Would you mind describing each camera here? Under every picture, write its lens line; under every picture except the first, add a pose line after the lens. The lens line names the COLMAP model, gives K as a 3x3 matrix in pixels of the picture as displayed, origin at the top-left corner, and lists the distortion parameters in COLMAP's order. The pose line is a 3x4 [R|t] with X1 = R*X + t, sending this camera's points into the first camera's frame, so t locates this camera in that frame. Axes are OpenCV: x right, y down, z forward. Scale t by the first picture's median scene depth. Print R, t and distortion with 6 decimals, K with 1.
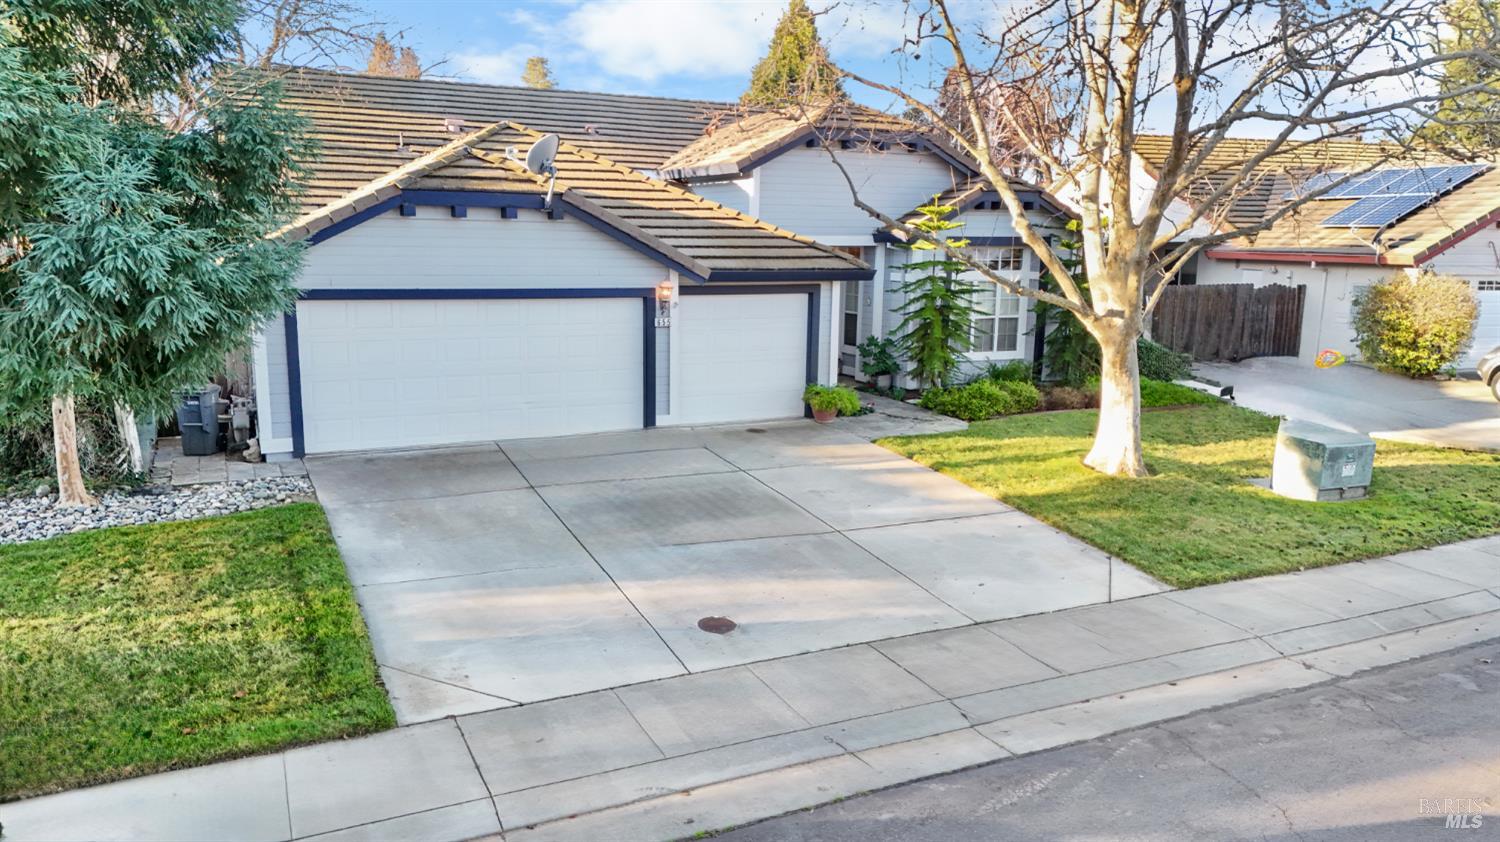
lens RADIAL K [[1092.8, 0, 750.0], [0, 1092.8, 421.0], [0, 0, 1]] dist [0.025878, -0.000537]
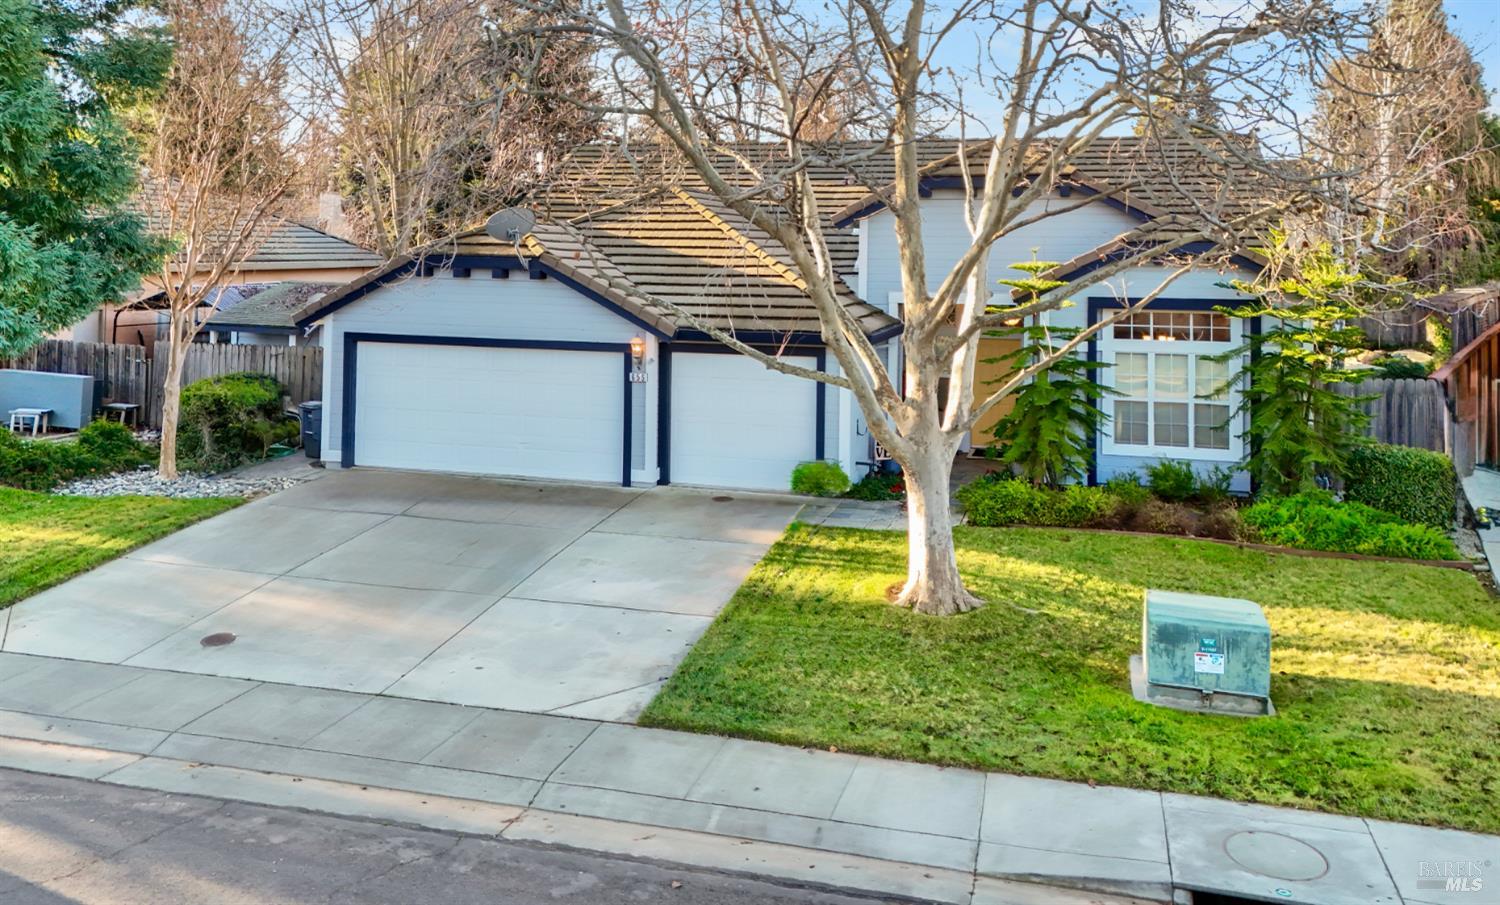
lens RADIAL K [[1234.3, 0, 749.9], [0, 1234.3, 227.5], [0, 0, 1]] dist [0.026857, -0.002512]
pose [[0.752683, -0.015009, -0.658212, 0.827105], [-0.113910, 0.981694, -0.152644, -0.068299], [0.648454, 0.189870, 0.737196, 0.198997]]
